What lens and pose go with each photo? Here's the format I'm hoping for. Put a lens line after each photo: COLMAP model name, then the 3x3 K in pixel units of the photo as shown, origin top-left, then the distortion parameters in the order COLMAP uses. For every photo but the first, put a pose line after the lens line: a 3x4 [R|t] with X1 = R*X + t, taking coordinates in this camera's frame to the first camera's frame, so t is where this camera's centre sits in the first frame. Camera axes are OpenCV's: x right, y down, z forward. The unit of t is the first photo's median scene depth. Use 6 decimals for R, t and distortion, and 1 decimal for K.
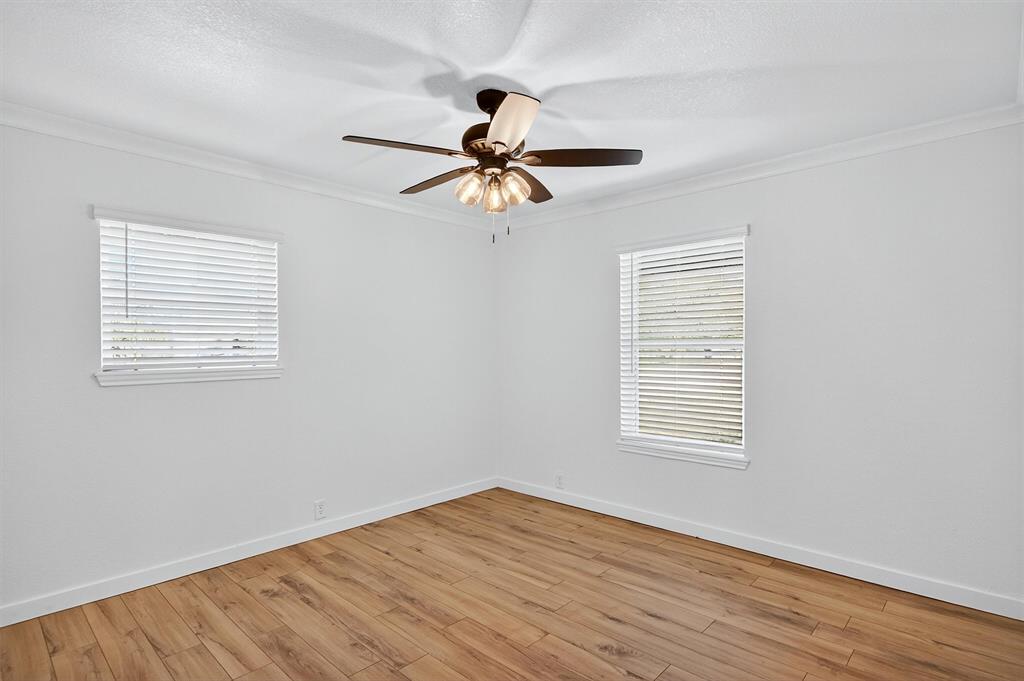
lens RADIAL K [[516.1, 0, 509.9], [0, 516.1, 350.8], [0, 0, 1]] dist [0.001911, -0.000003]
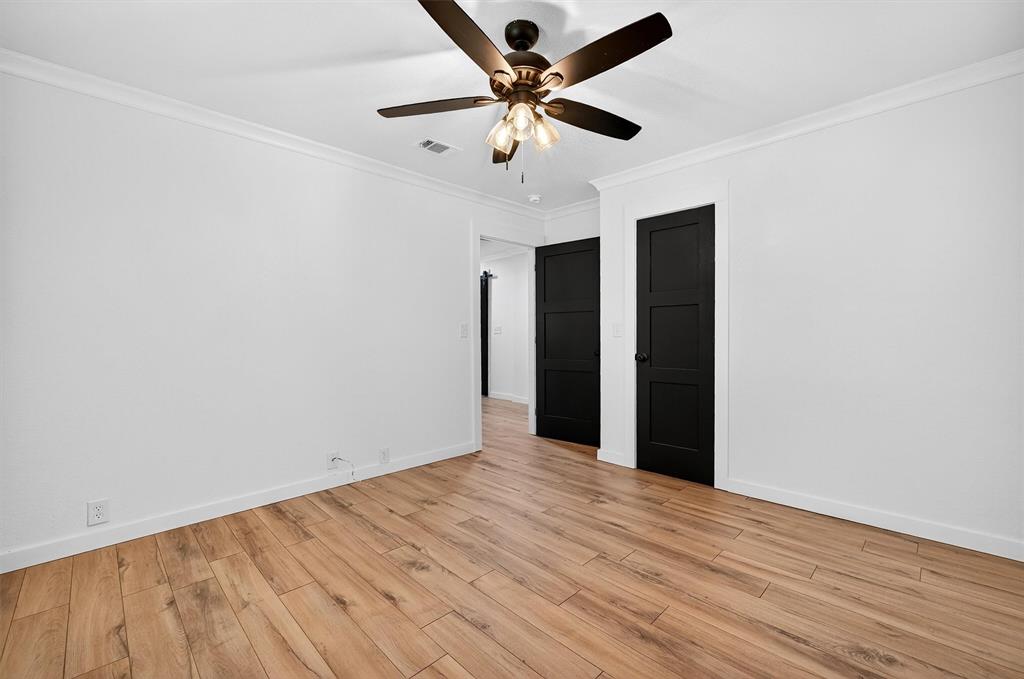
lens RADIAL K [[431.4, 0, 499.6], [0, 431.4, 337.4], [0, 0, 1]] dist [0.000104, -0.000005]
pose [[-0.998222, 0.007643, 0.059112, -0.033480], [0.008302, 0.999906, 0.010927, 0.070073], [-0.059023, 0.011398, -0.998192, 1.779963]]
